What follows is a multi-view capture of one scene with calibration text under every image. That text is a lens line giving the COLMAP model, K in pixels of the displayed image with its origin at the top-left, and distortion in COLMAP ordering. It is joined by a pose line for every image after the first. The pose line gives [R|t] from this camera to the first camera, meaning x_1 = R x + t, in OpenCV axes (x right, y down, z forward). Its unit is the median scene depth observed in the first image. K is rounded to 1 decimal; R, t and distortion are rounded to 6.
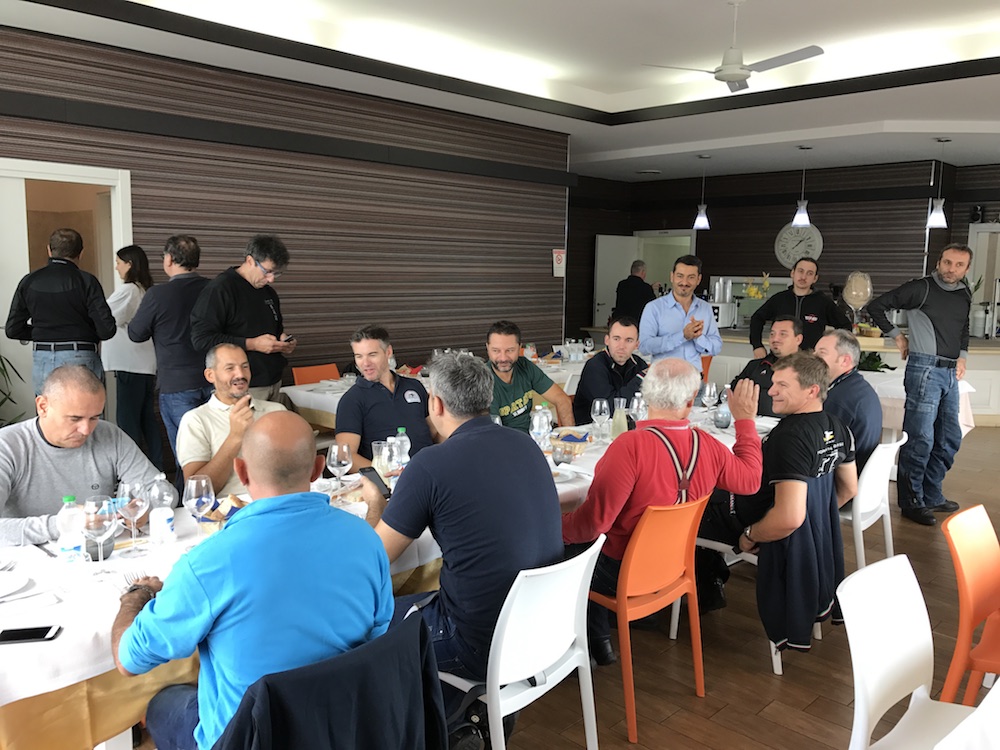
lens RADIAL K [[829.2, 0, 500.0], [0, 829.2, 375.0], [0, 0, 1]] dist [-0.003294, -0.006534]
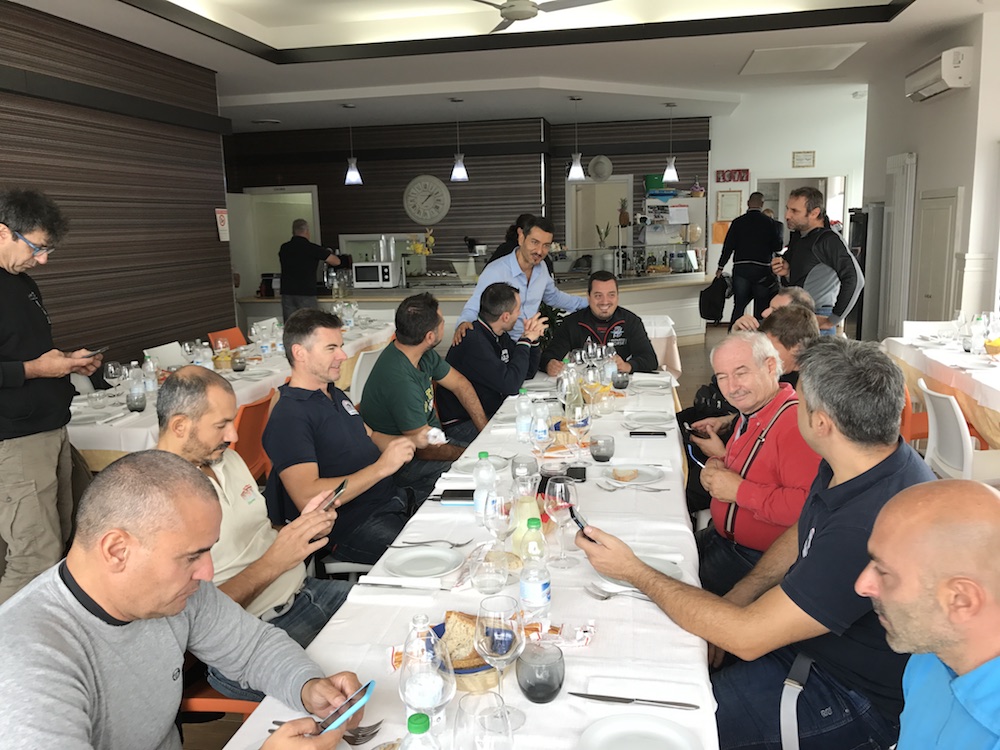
lens RADIAL K [[830.4, 0, 500.0], [0, 830.4, 375.0], [0, 0, 1]] dist [-0.011151, -0.008396]
pose [[0.837443, -0.128809, 0.531128, -0.162963], [0.103398, 0.991620, 0.077456, -0.019516], [-0.536654, -0.009947, 0.843744, 0.131612]]
